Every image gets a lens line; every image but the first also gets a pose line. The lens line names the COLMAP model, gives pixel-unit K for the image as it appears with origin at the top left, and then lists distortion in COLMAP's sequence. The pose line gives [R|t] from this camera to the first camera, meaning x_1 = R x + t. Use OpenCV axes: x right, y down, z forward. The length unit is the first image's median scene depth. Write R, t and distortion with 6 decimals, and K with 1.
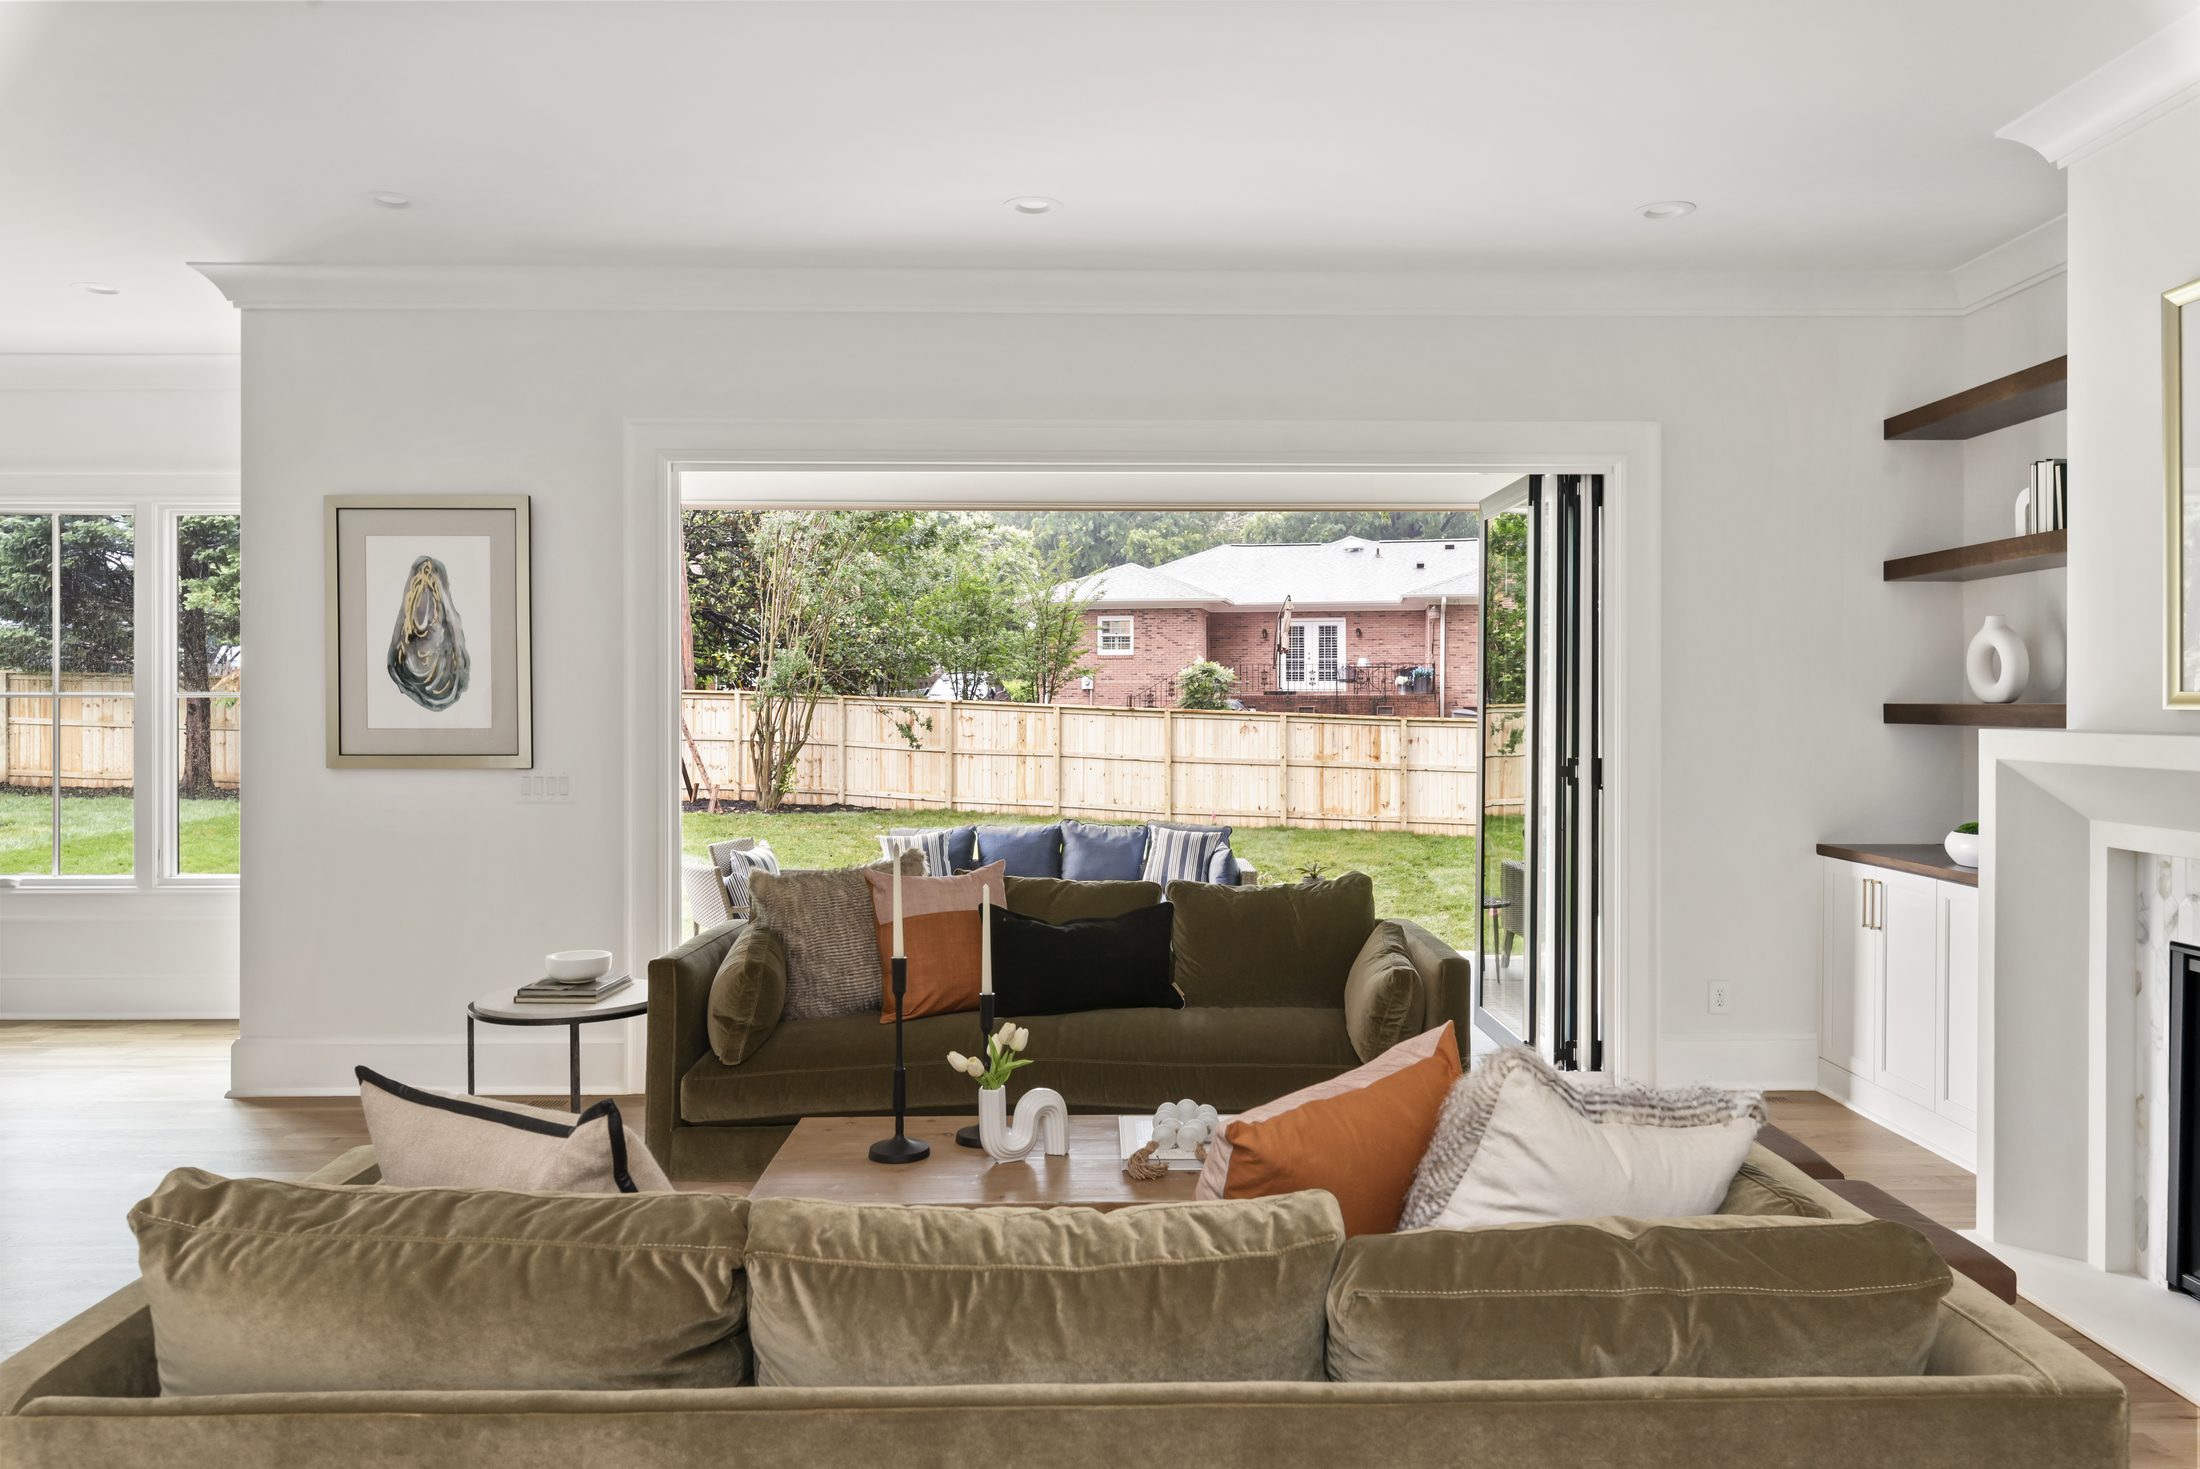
lens RADIAL K [[1414.5, 0, 1104.2], [0, 1414.5, 716.3], [0, 0, 1]] dist [0.001517, 0.001186]
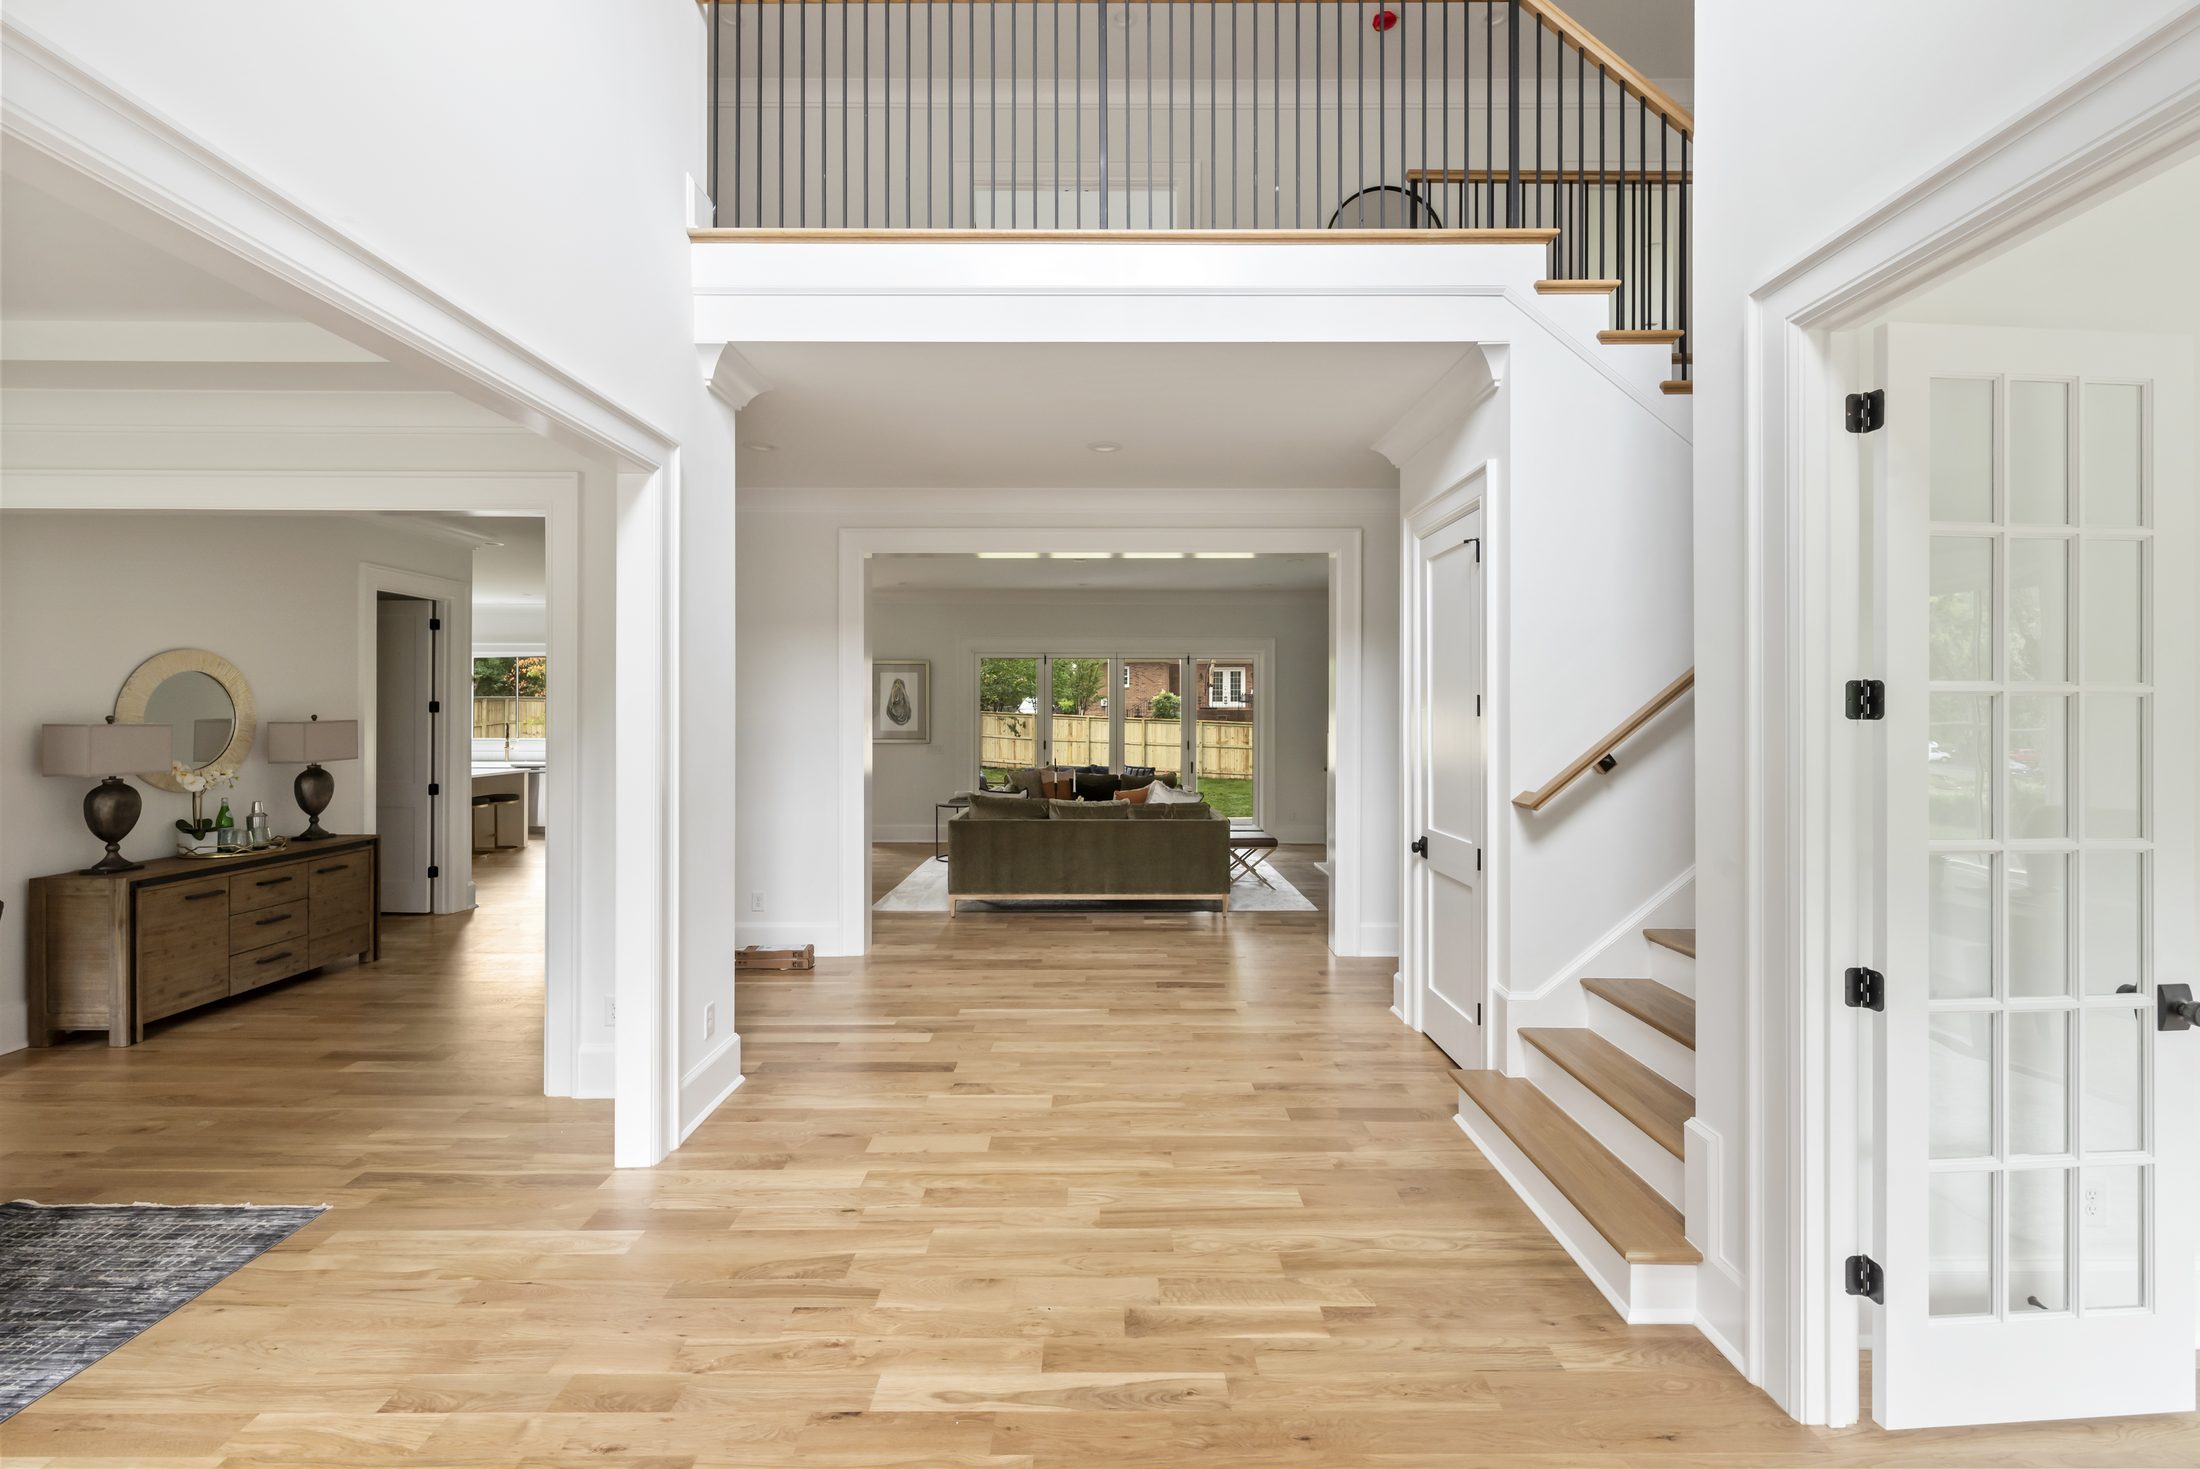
lens RADIAL K [[833.0, 0, 1097.7], [0, 833.0, 722.6], [0, 0, 1]] dist [-0.000028, 0.000000]
pose [[0.999773, 0.001737, -0.021255, 0.005135], [-0.001653, 0.999991, 0.003992, -0.003614], [0.021262, -0.003956, 0.999766, -0.174185]]
